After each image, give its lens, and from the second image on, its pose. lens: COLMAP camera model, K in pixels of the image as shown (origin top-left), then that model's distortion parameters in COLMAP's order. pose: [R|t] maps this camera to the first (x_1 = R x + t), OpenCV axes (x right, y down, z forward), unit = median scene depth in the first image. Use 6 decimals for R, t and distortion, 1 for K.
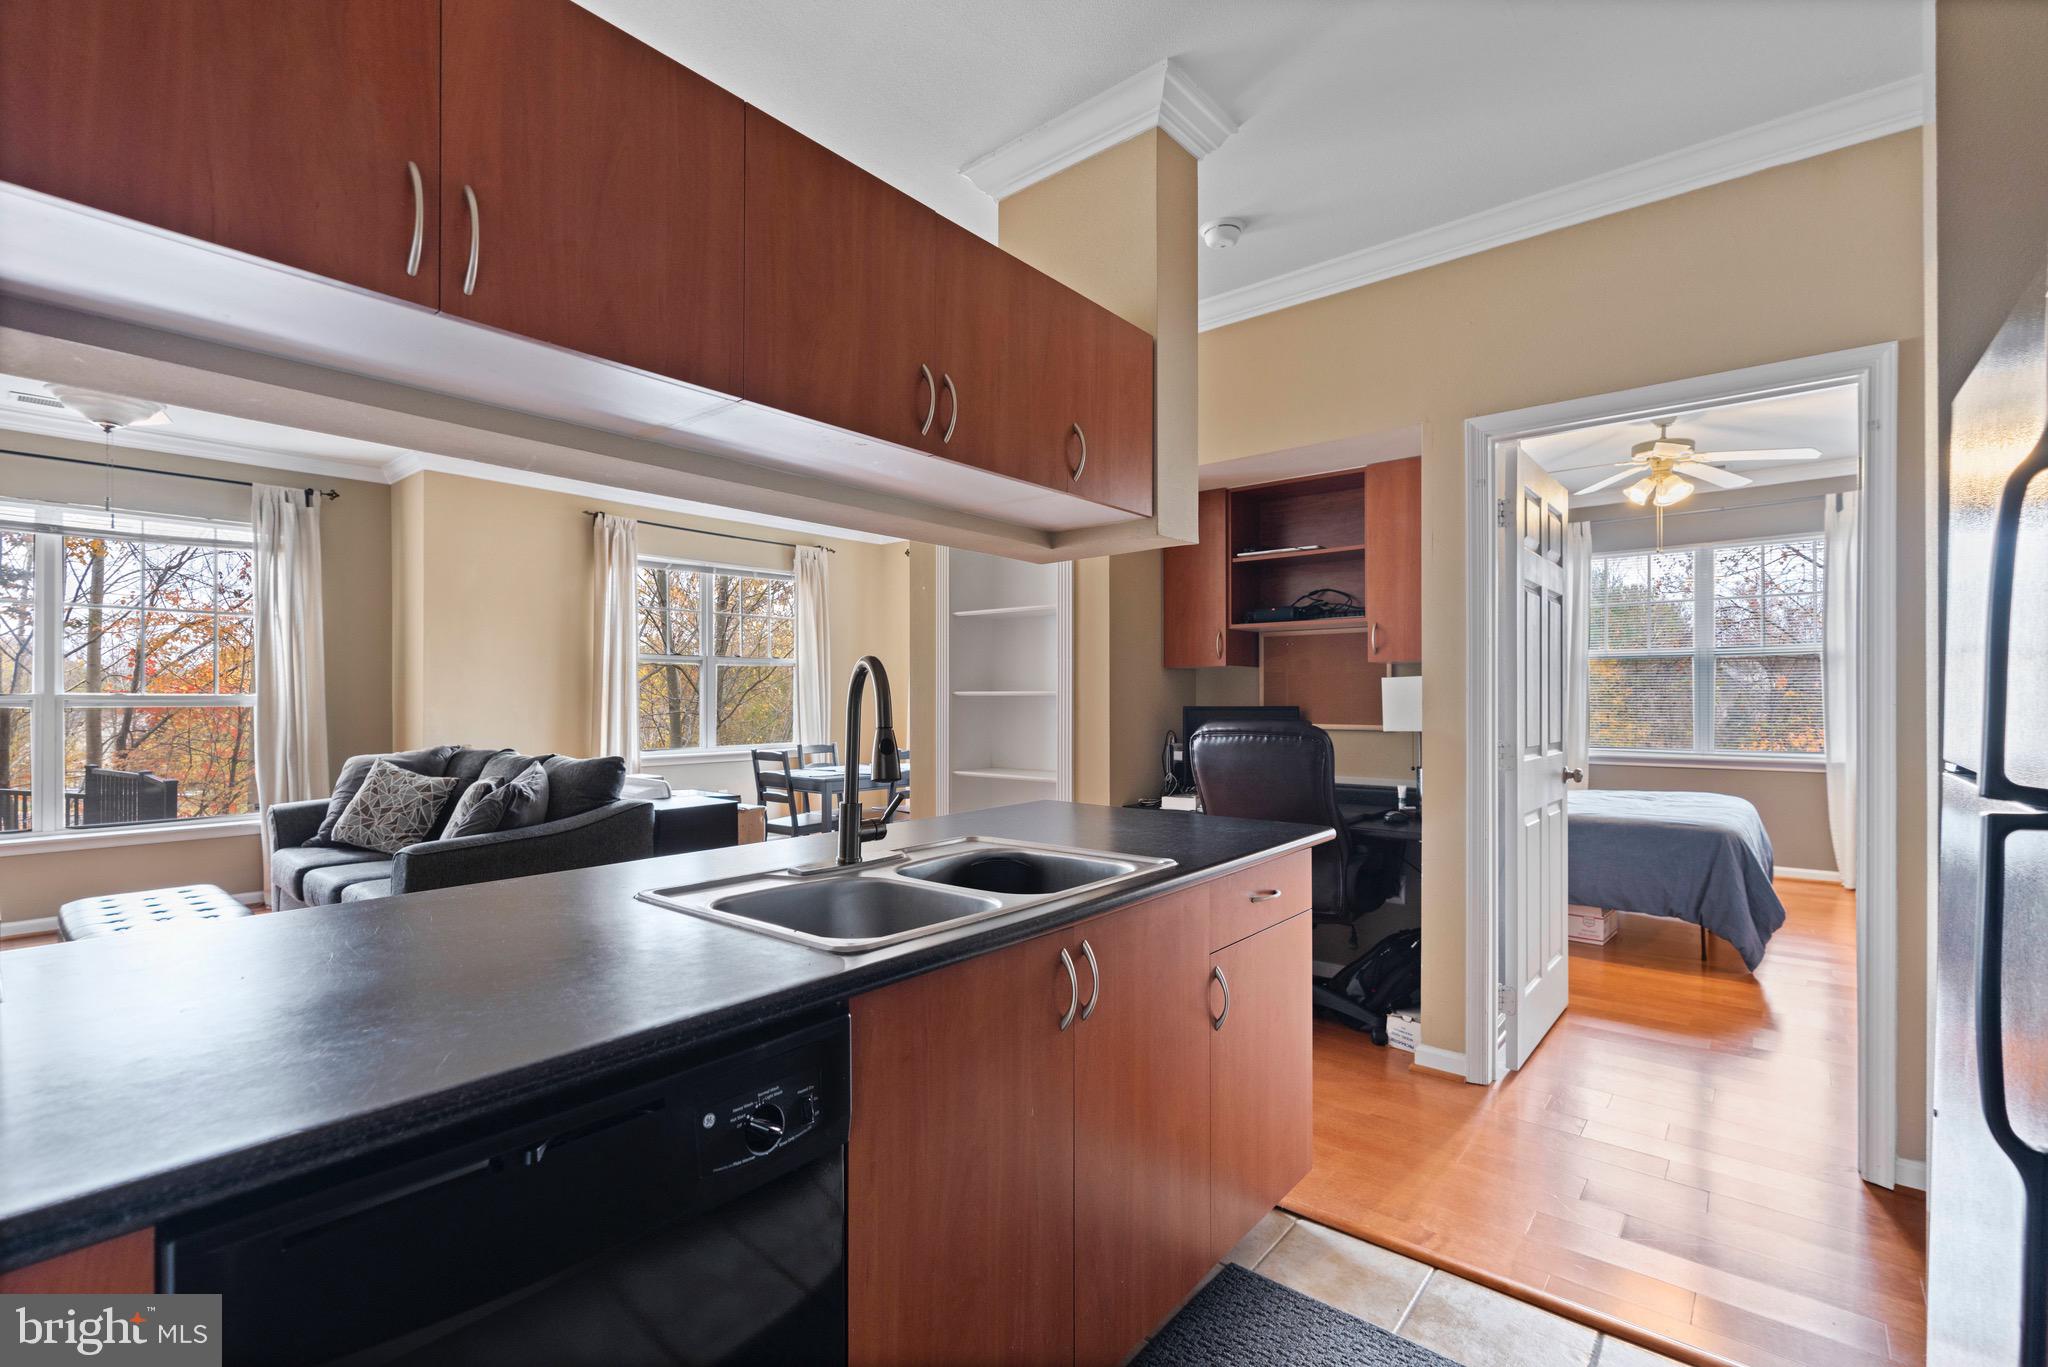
lens RADIAL K [[927.3, 0, 979.0], [0, 927.3, 688.1], [0, 0, 1]] dist [0.001691, 0.000279]
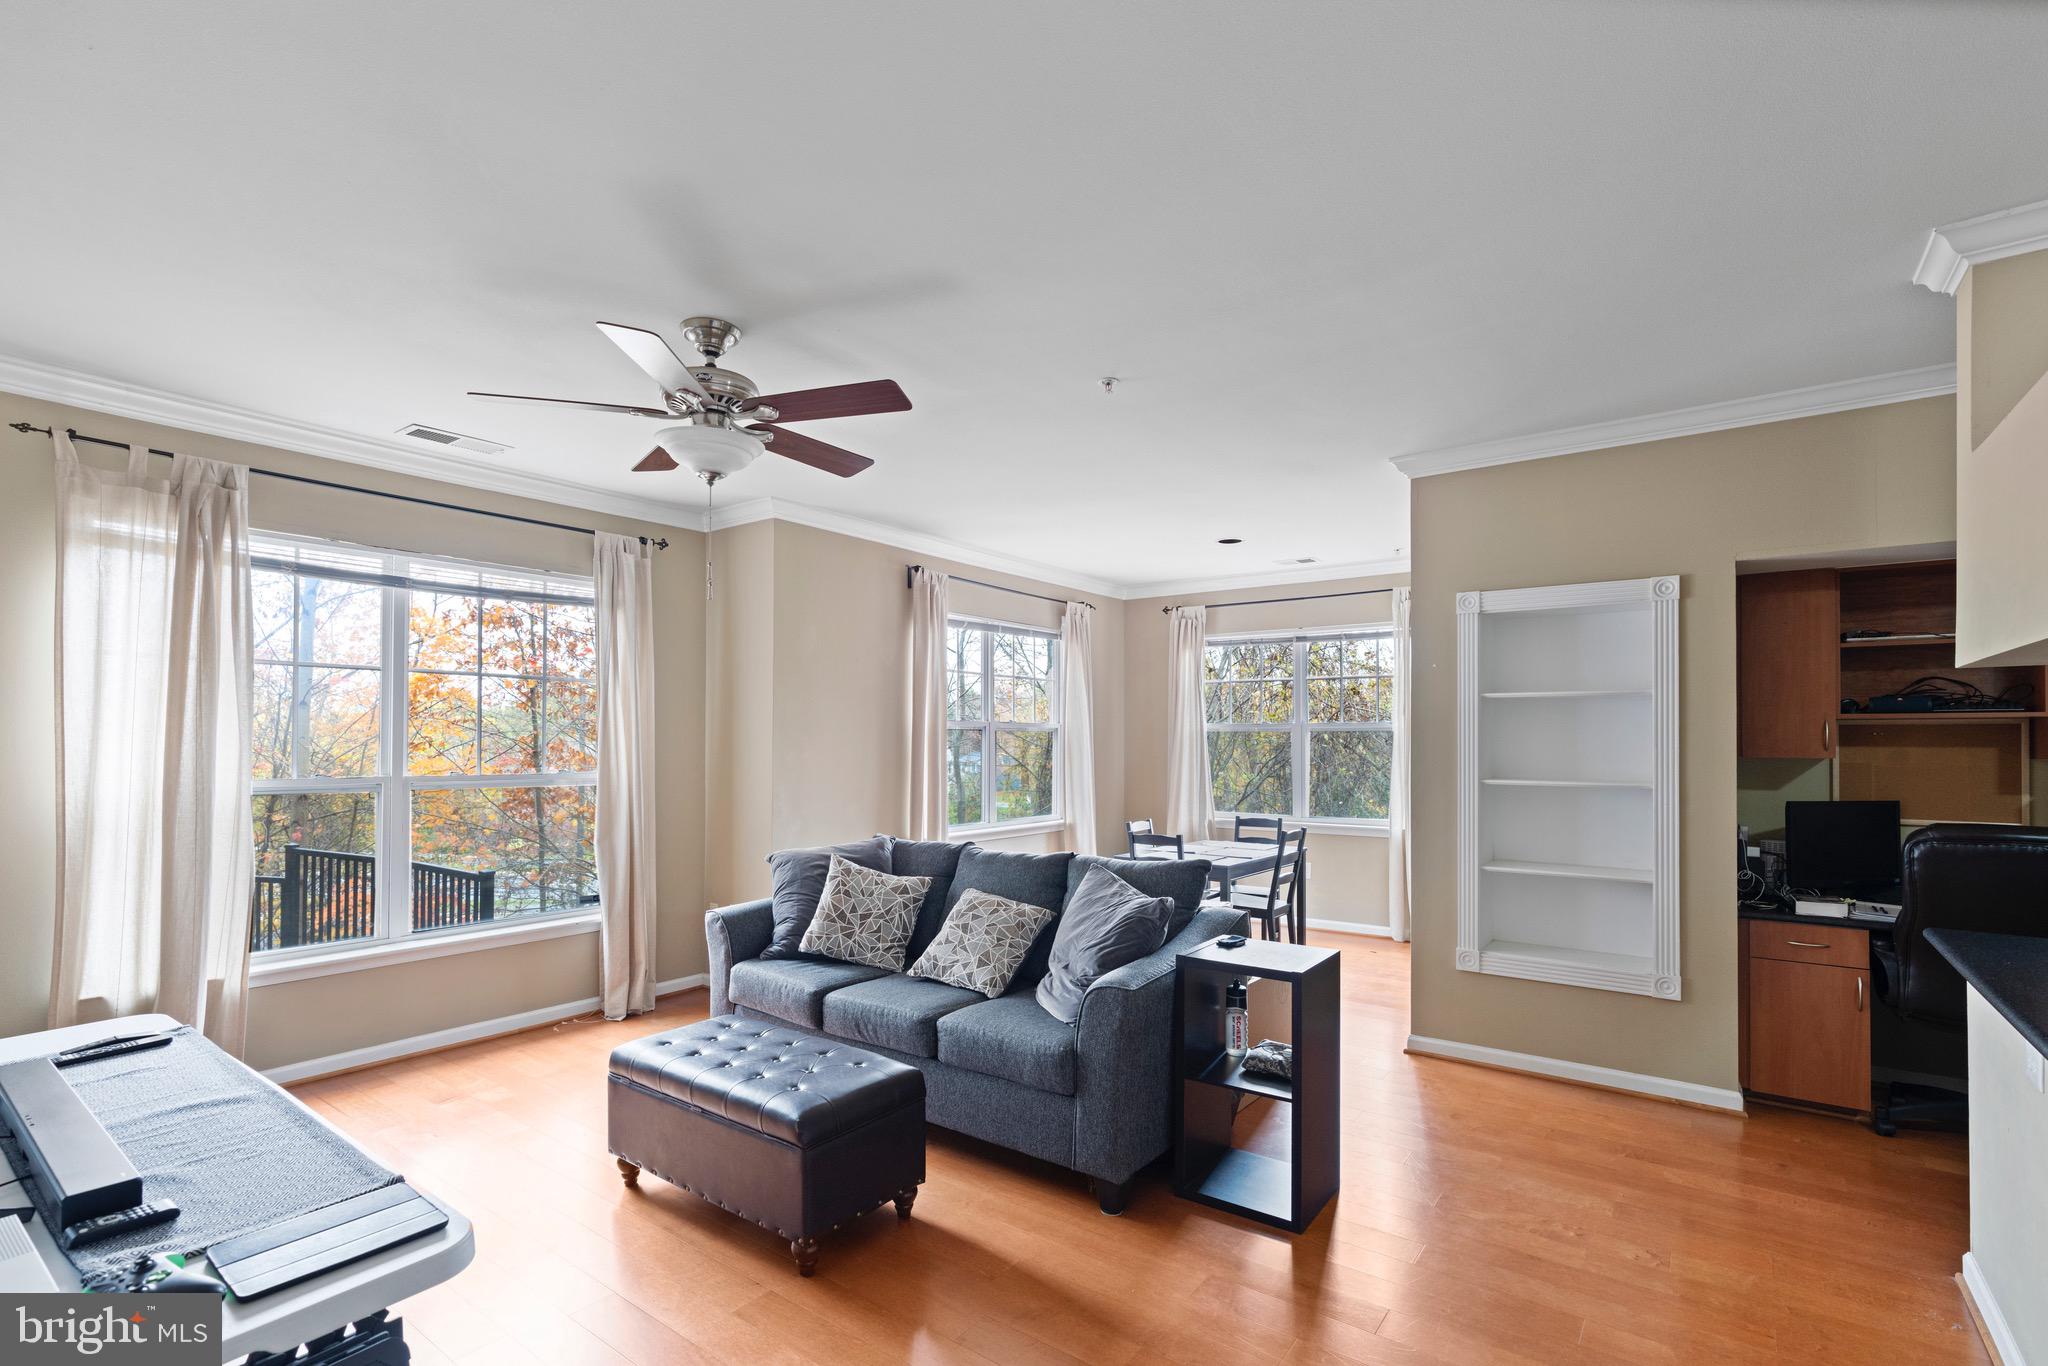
lens RADIAL K [[950.6, 0, 1026.6], [0, 950.6, 716.5], [0, 0, 1]] dist [-0.003408, -0.000279]
pose [[0.997028, 0.005917, 0.076818, -0.454802], [-0.004717, 0.999864, -0.015793, -0.034169], [-0.076901, 0.015384, 0.996920, 0.081015]]
